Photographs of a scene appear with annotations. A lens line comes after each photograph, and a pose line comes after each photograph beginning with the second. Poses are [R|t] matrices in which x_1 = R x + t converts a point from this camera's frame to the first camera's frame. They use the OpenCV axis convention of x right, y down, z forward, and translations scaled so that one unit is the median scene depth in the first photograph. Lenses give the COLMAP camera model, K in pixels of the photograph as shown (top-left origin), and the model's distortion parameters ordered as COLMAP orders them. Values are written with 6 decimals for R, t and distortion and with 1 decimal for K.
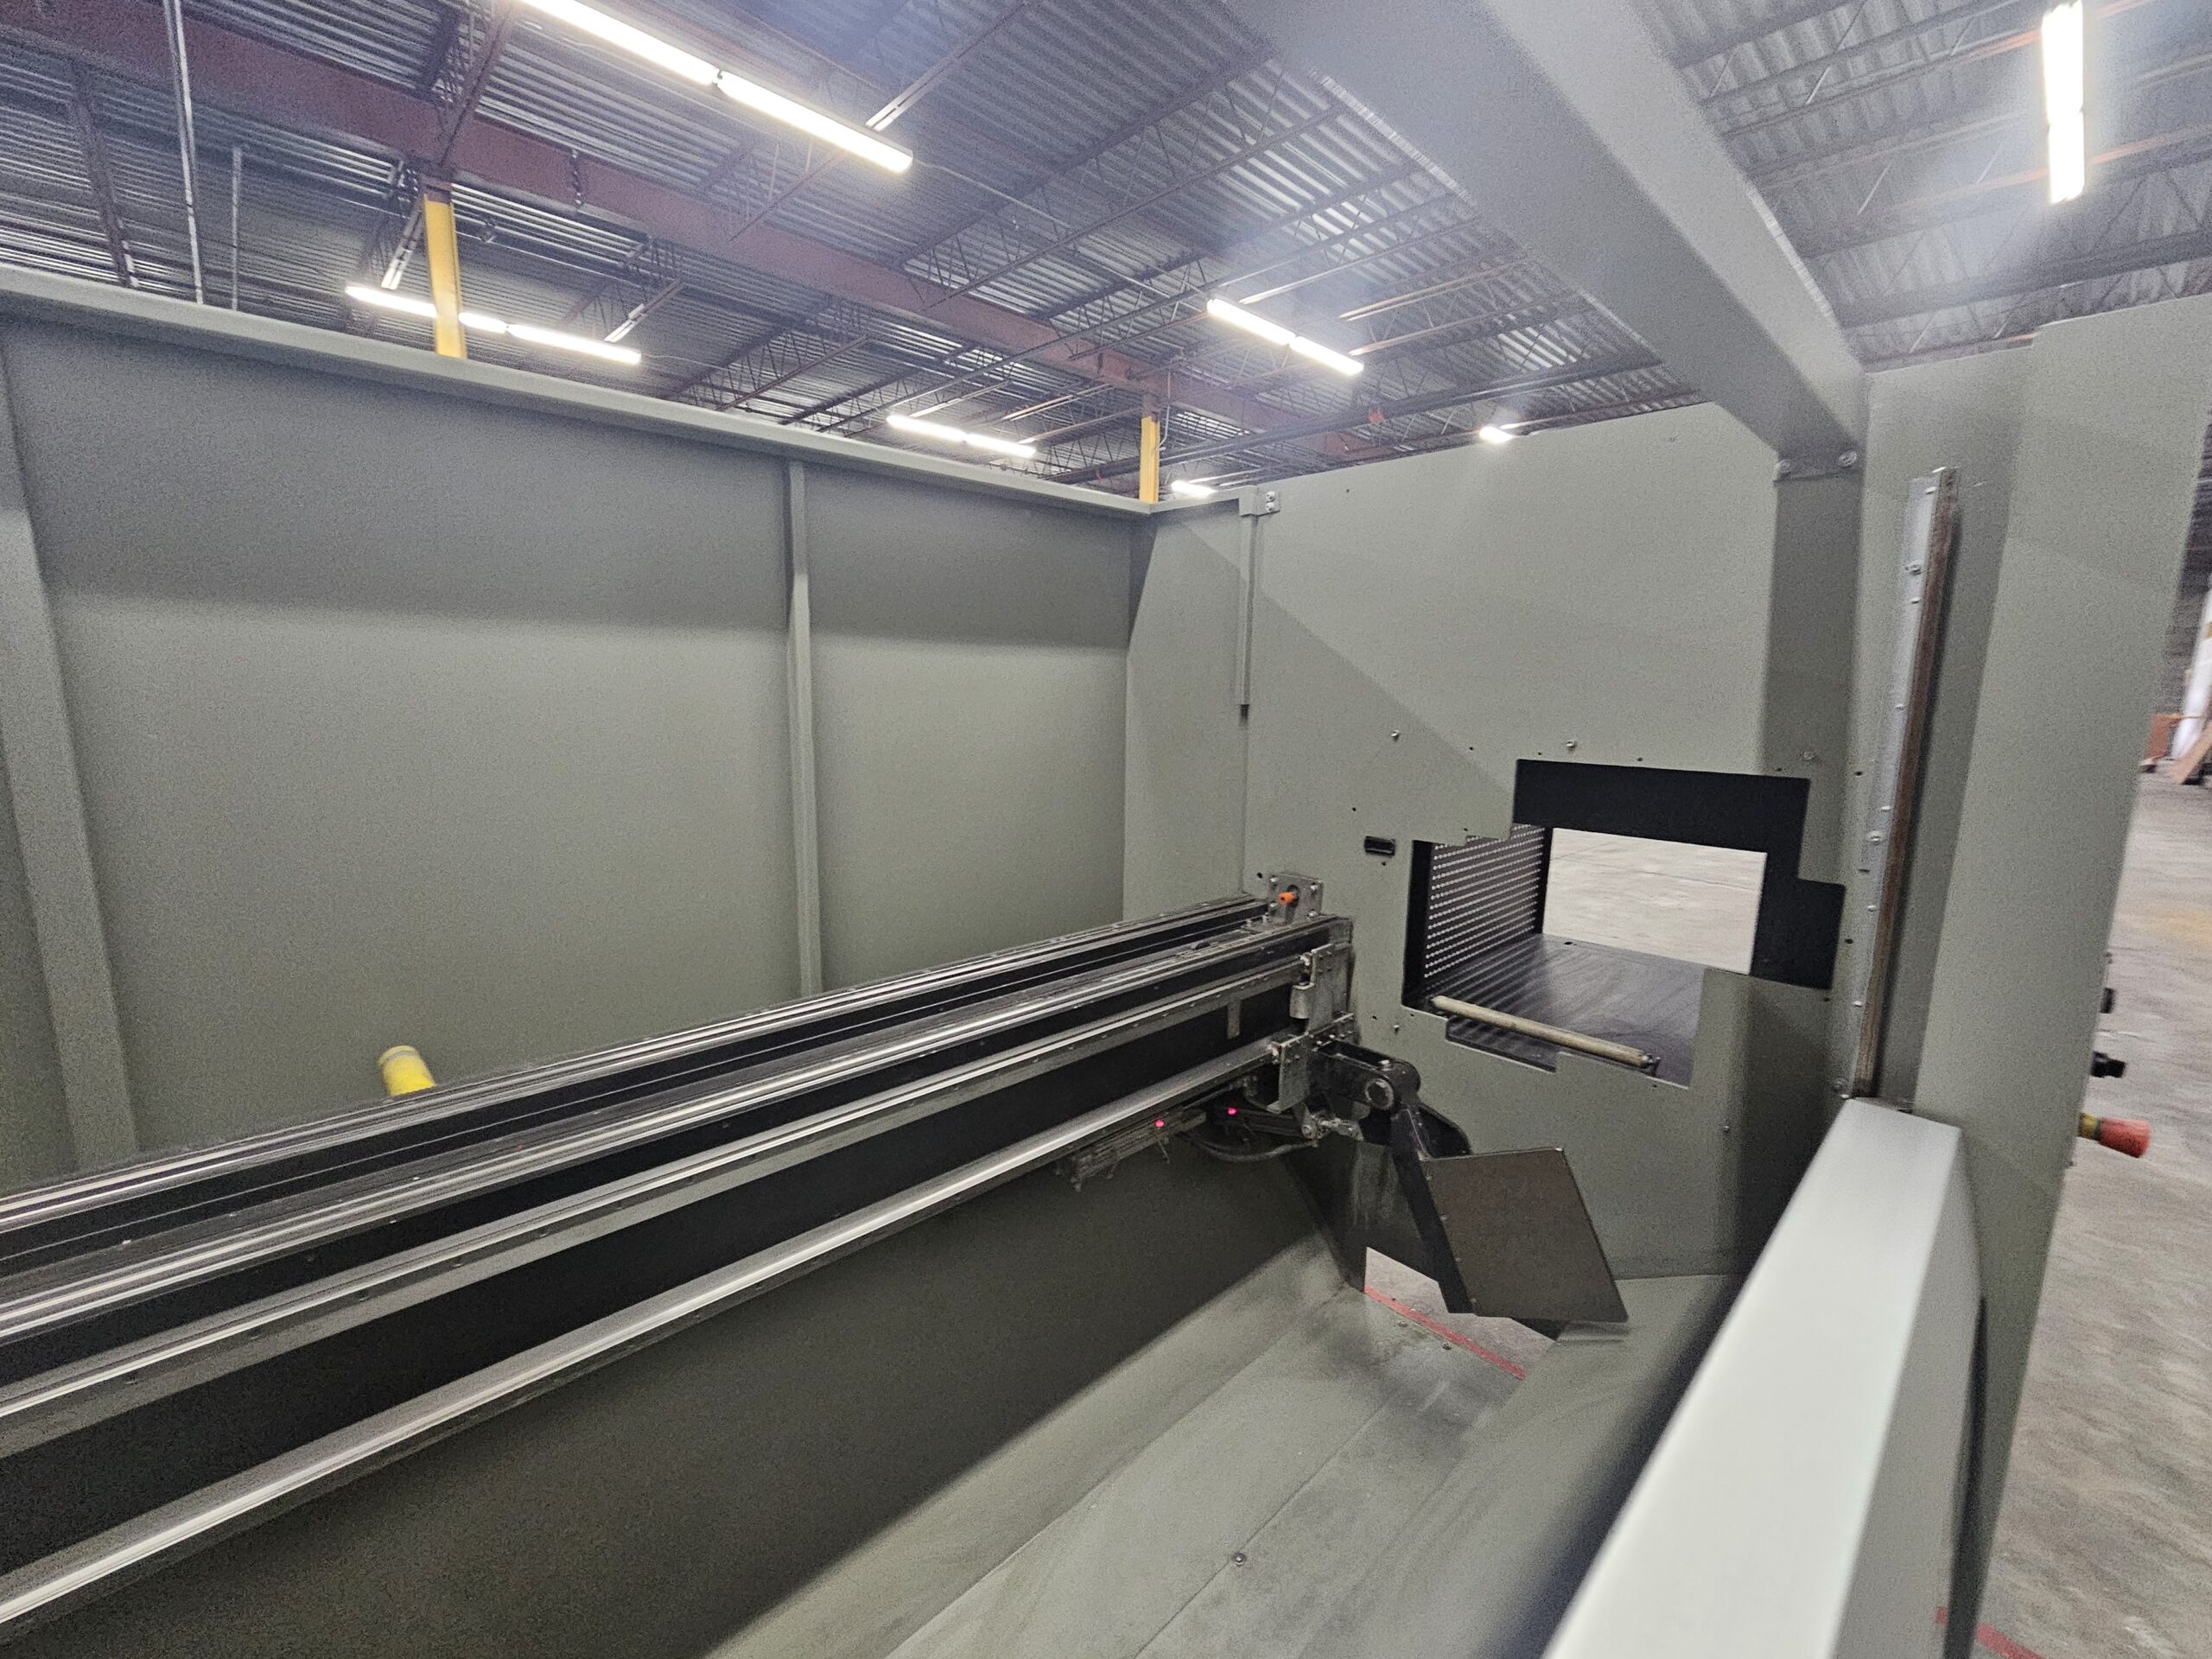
lens RADIAL K [[914.2, 0, 1096.5], [0, 914.2, 836.5], [0, 0, 1]] dist [-0.031216, -0.001270]
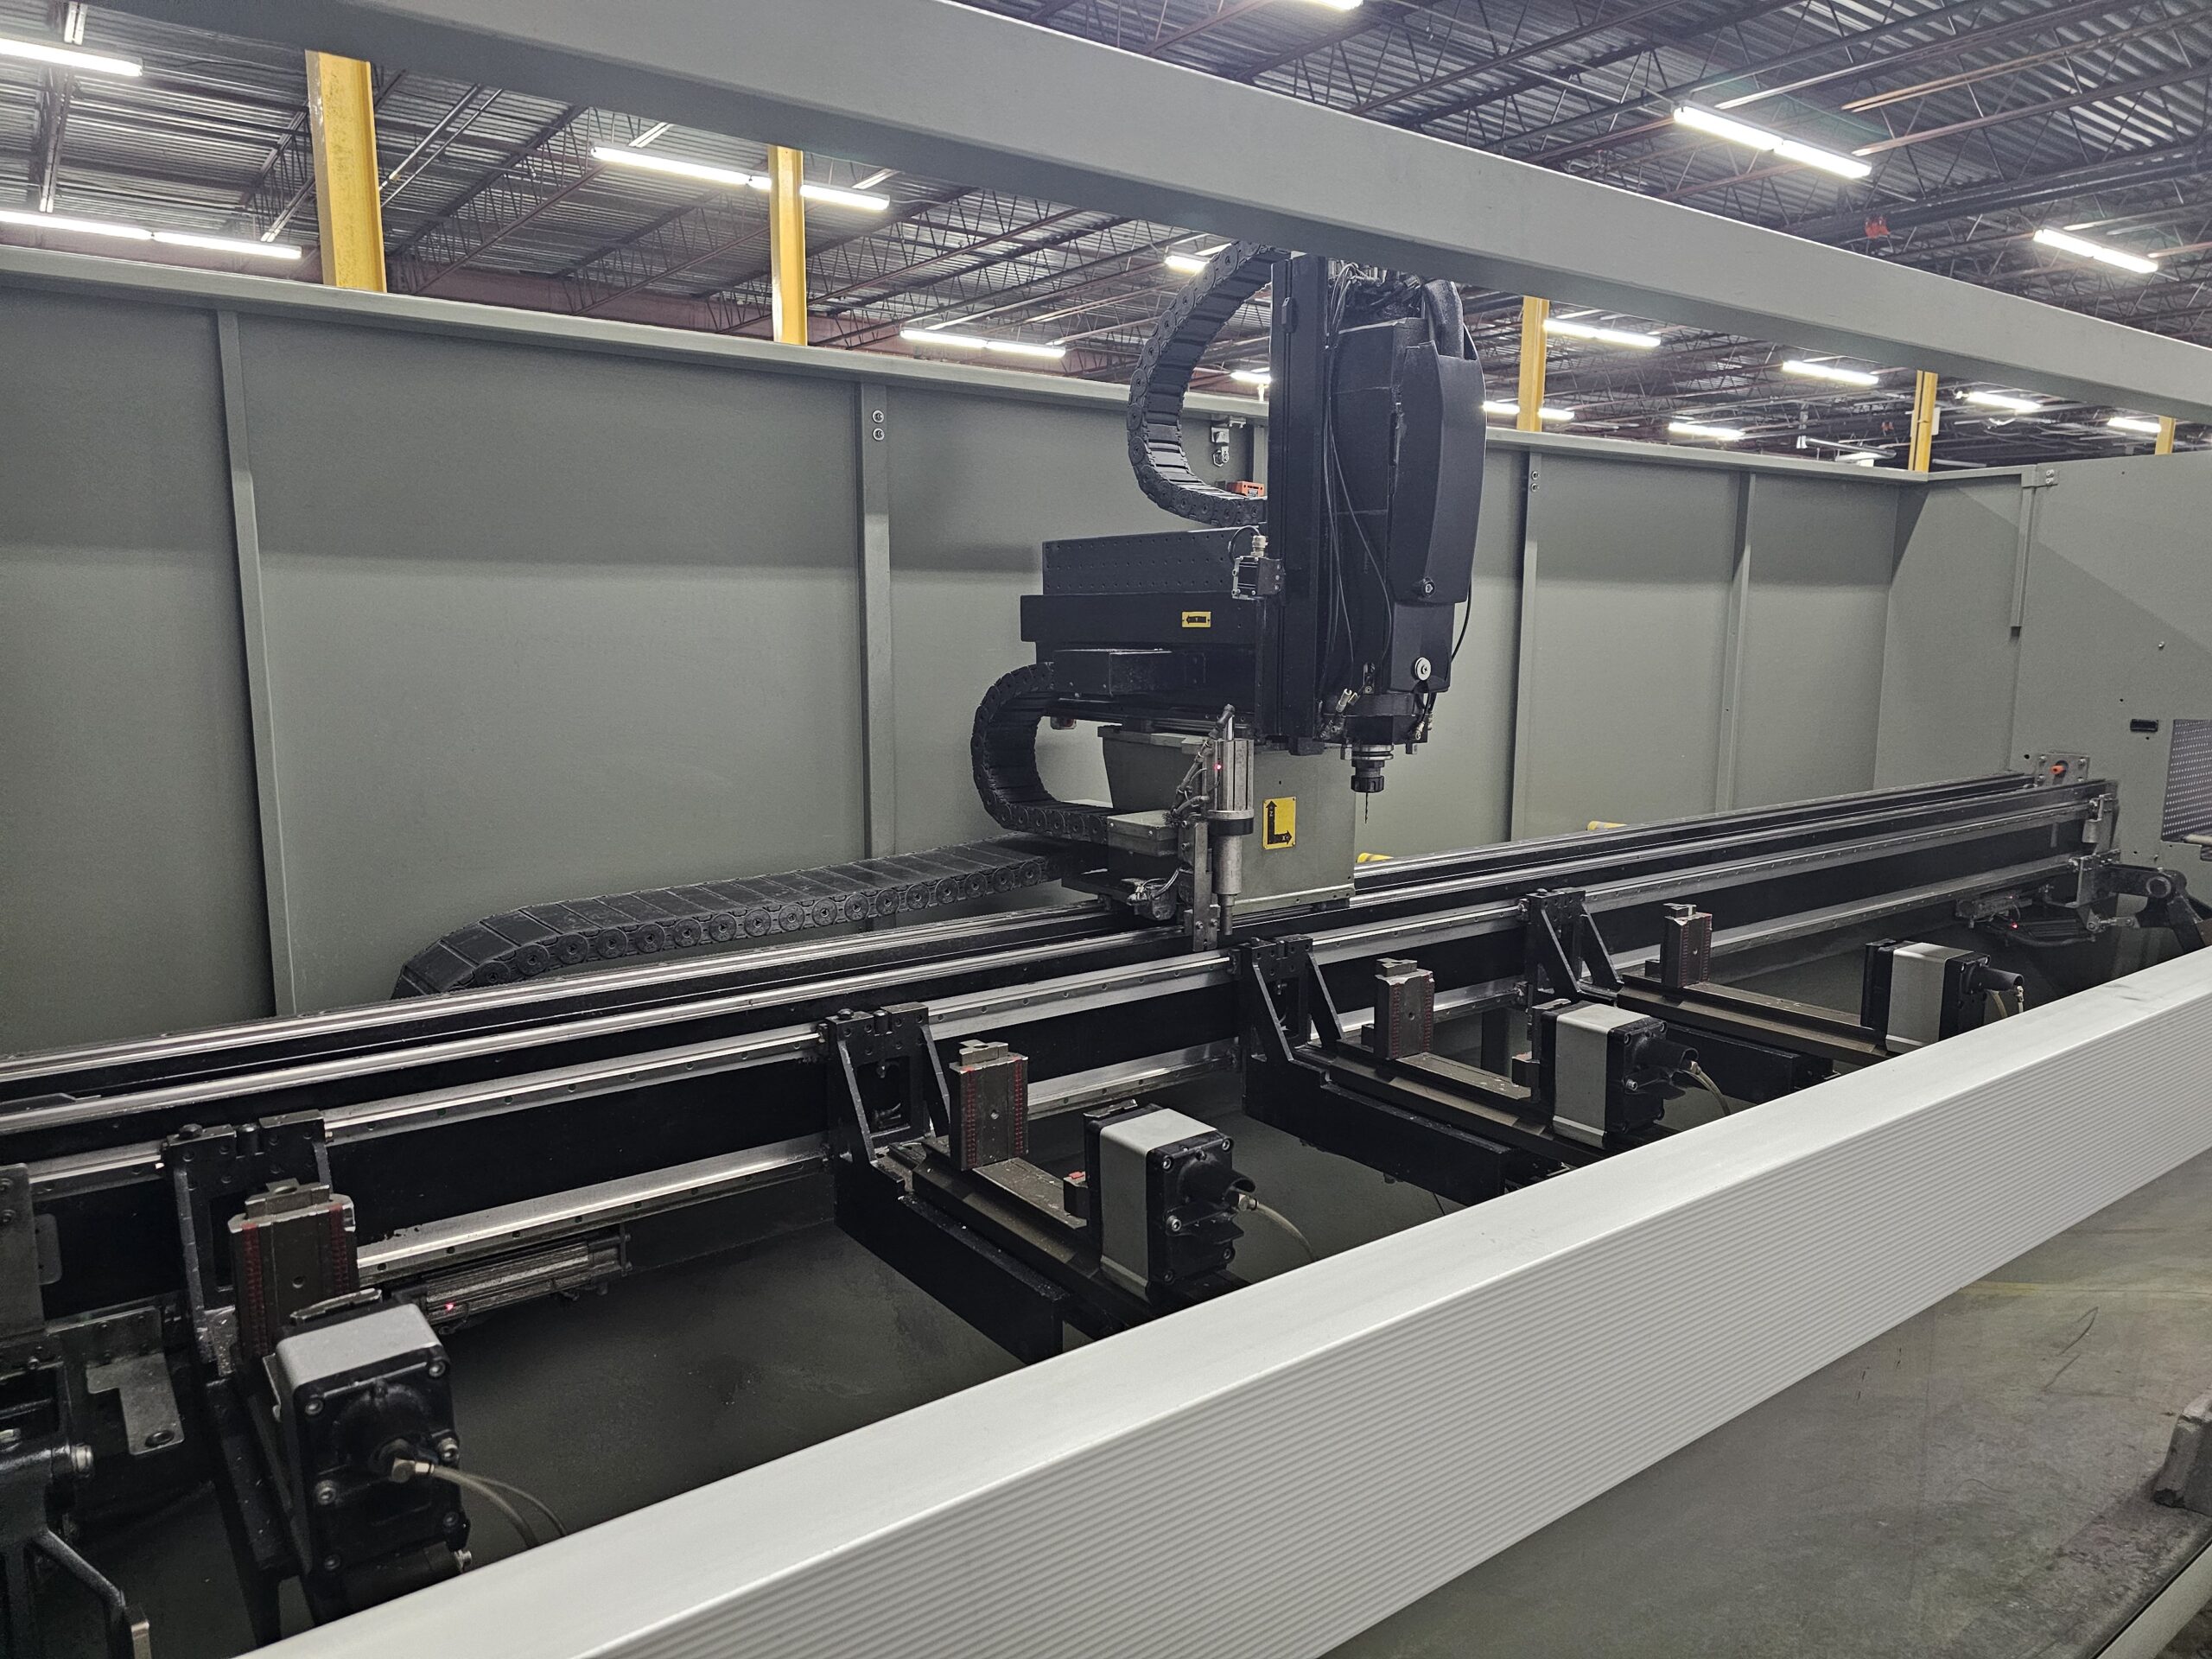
lens RADIAL K [[1501.4, 0, 1066.8], [0, 1501.4, 849.4], [0, 0, 1]] dist [0.040114, -0.033768]
pose [[0.992544, 0.006990, -0.121686, -0.849578], [-0.008503, 0.999893, -0.011916, 0.197156], [0.121590, 0.012862, 0.992497, -1.229859]]
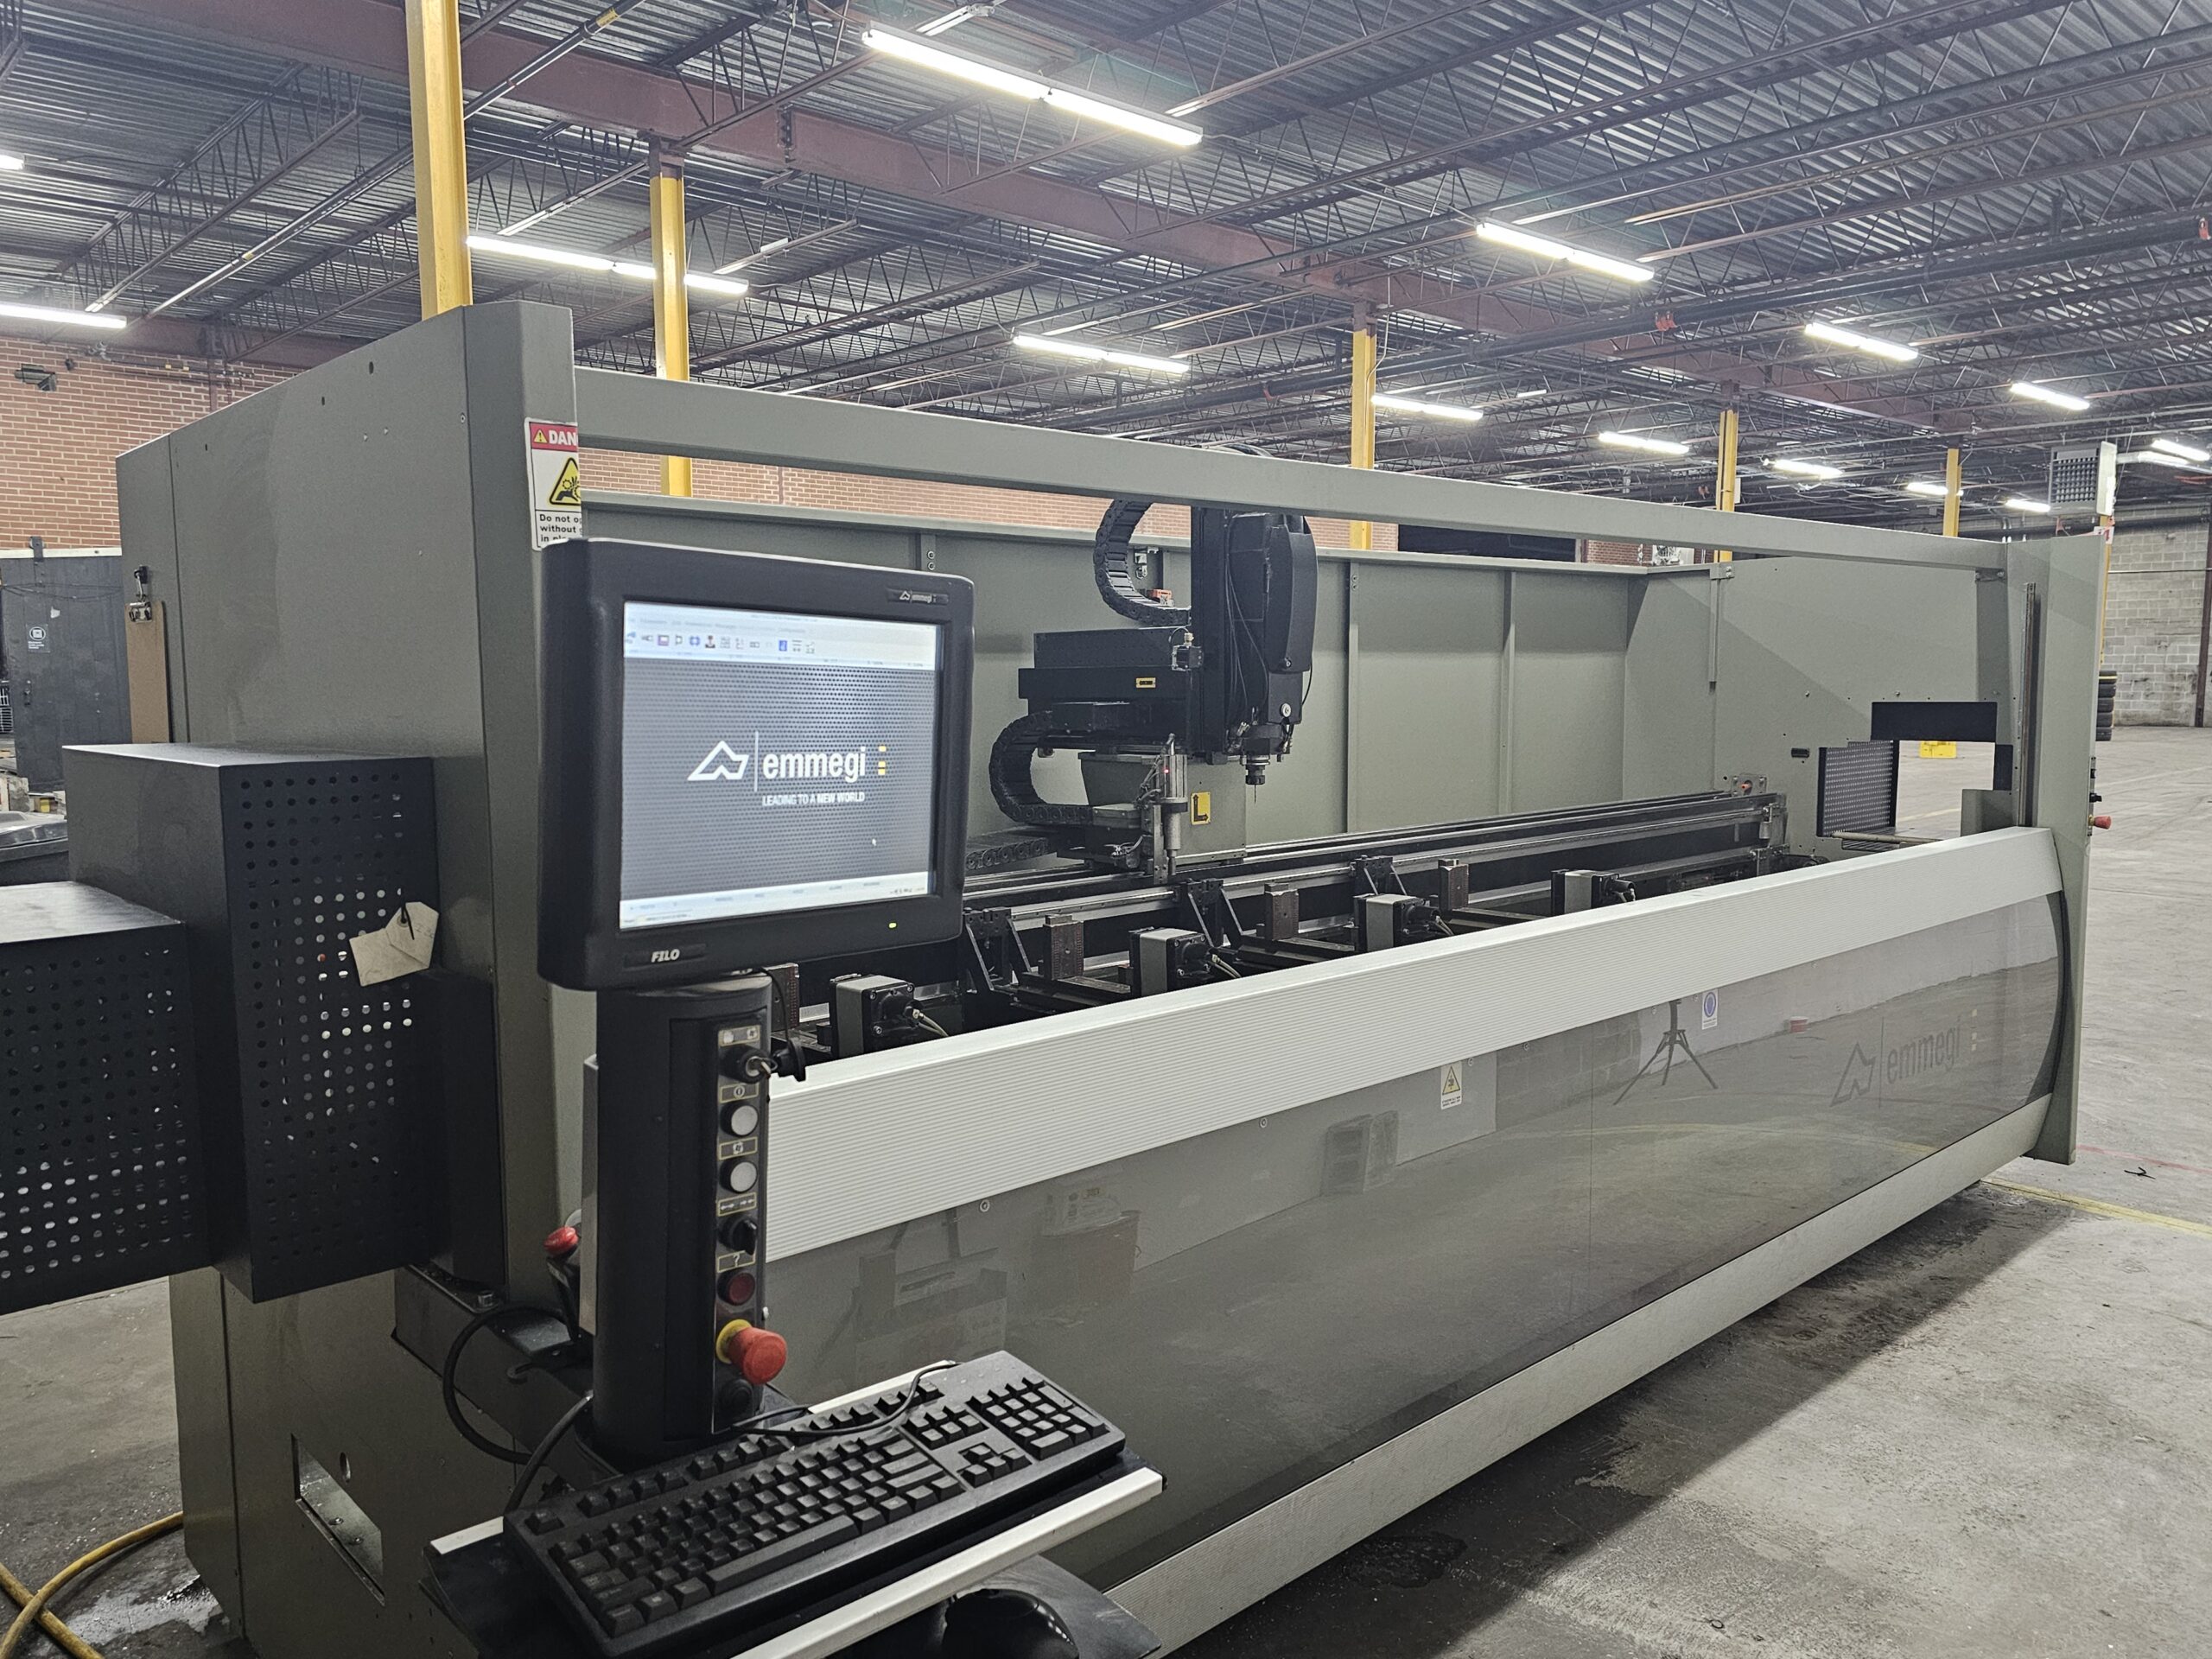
lens RADIAL K [[1663.5, 0, 1032.9], [0, 1663.5, 847.6], [0, 0, 1]] dist [0.030529, -0.023085]
pose [[0.999257, -0.020613, -0.032559, -0.961009], [0.018448, 0.997684, -0.065472, 0.331384], [0.033833, 0.064822, 0.997323, -2.056400]]
